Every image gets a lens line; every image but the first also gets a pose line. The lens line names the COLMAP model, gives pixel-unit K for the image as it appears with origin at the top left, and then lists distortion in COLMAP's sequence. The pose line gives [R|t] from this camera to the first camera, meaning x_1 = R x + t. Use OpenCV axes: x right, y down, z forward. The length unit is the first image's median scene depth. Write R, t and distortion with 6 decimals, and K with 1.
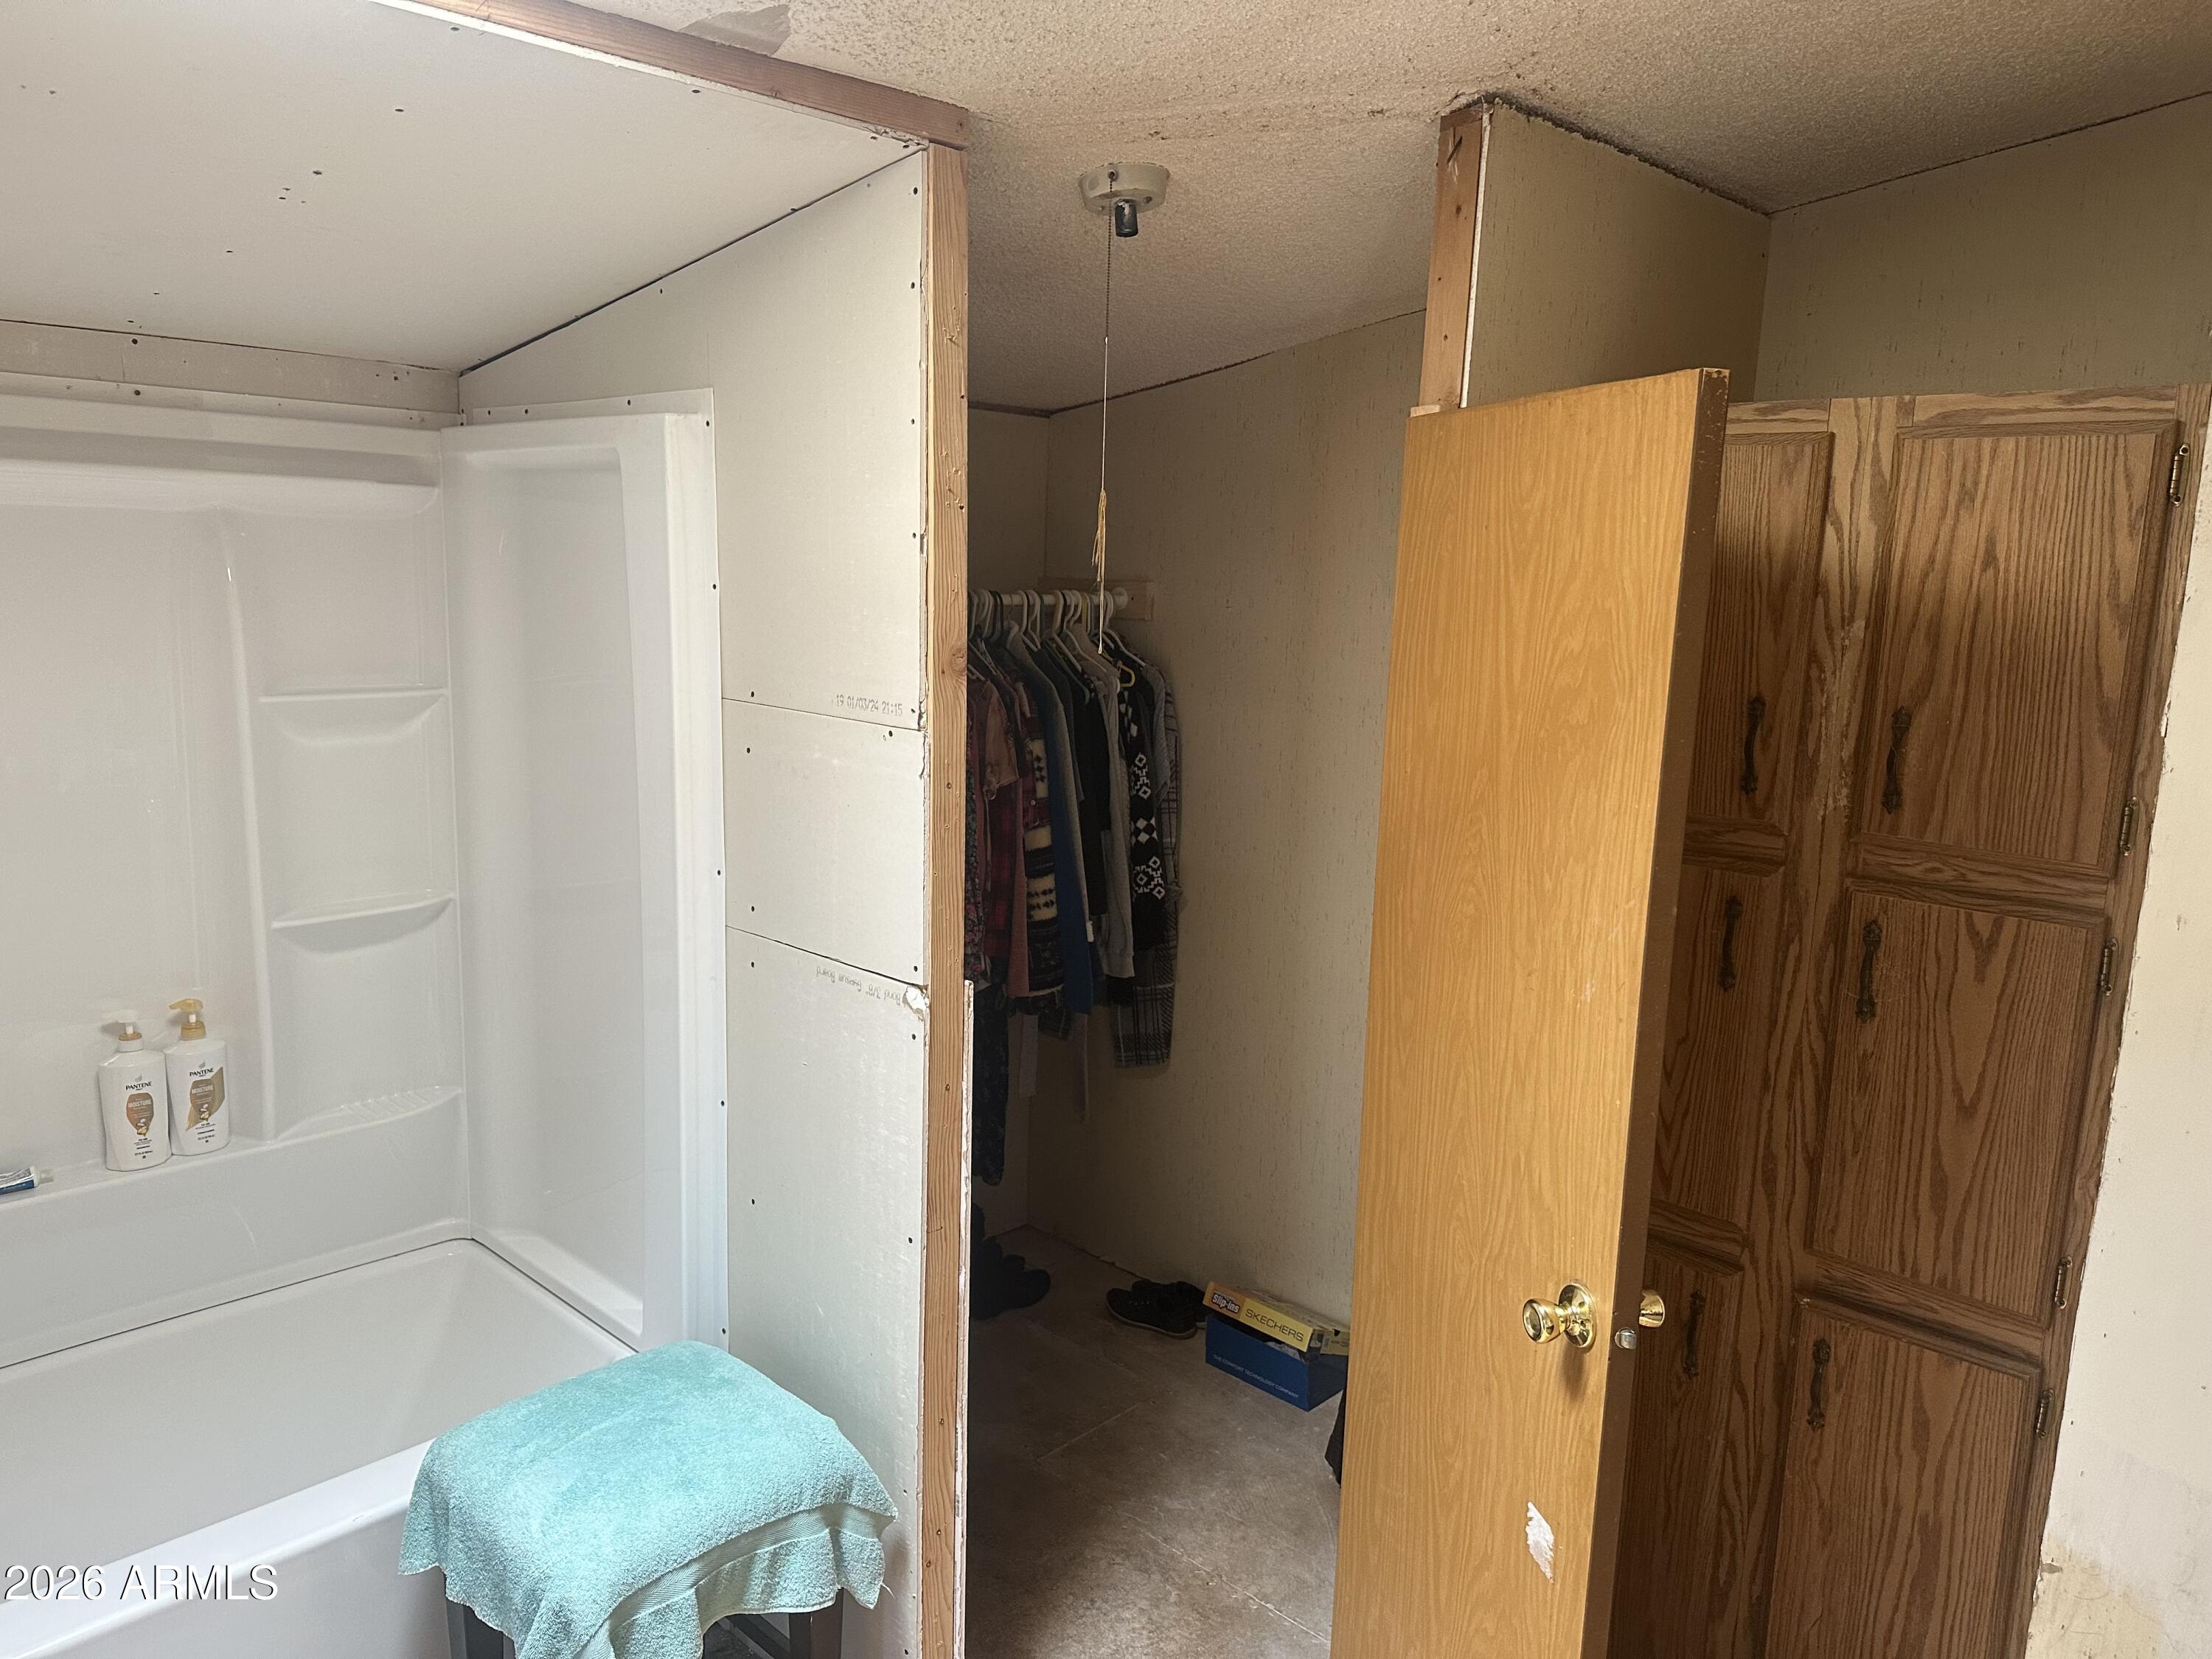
lens RADIAL K [[1551.2, 0, 1111.1], [0, 1551.2, 825.2], [0, 0, 1]] dist [0.062857, -0.066915]
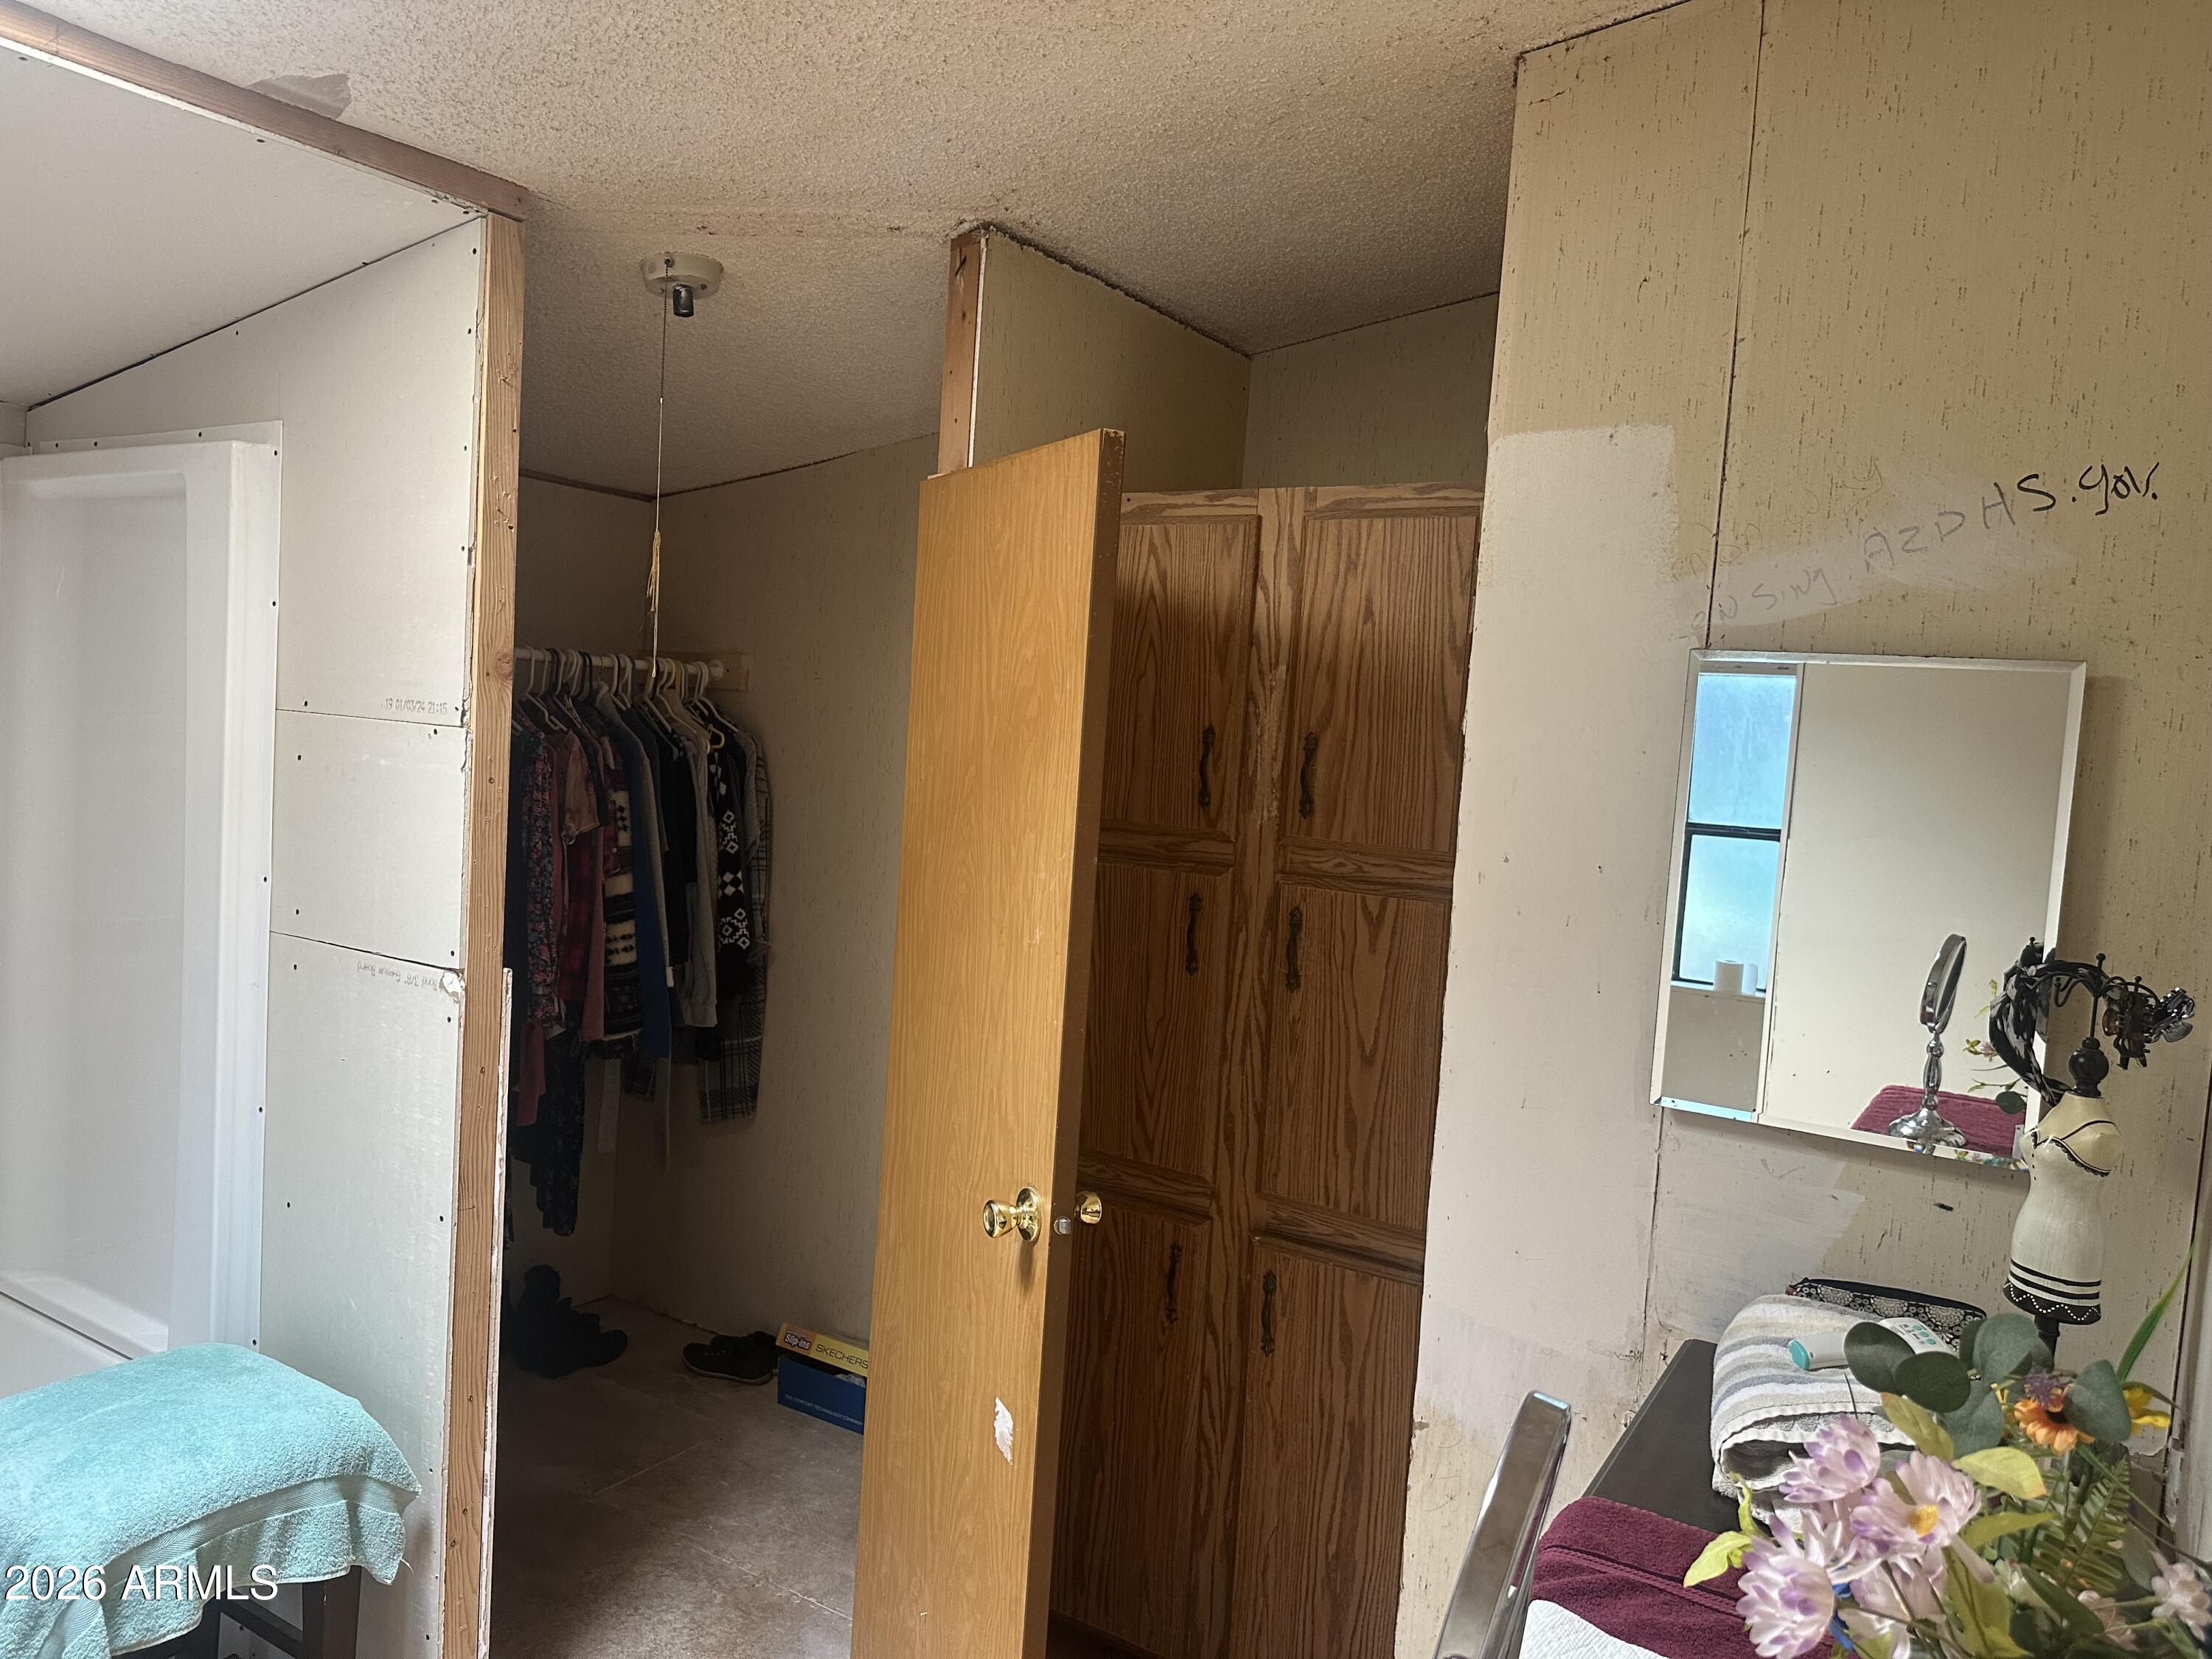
lens RADIAL K [[1551.2, 0, 1087.9], [0, 1551.2, 811.4], [0, 0, 1]] dist [0.062857, -0.066915]
pose [[0.979484, 0.017897, 0.200726, 0.081910], [0.001855, 0.995206, -0.097788, 0.102069], [-0.201514, 0.096154, 0.974755, -0.145854]]
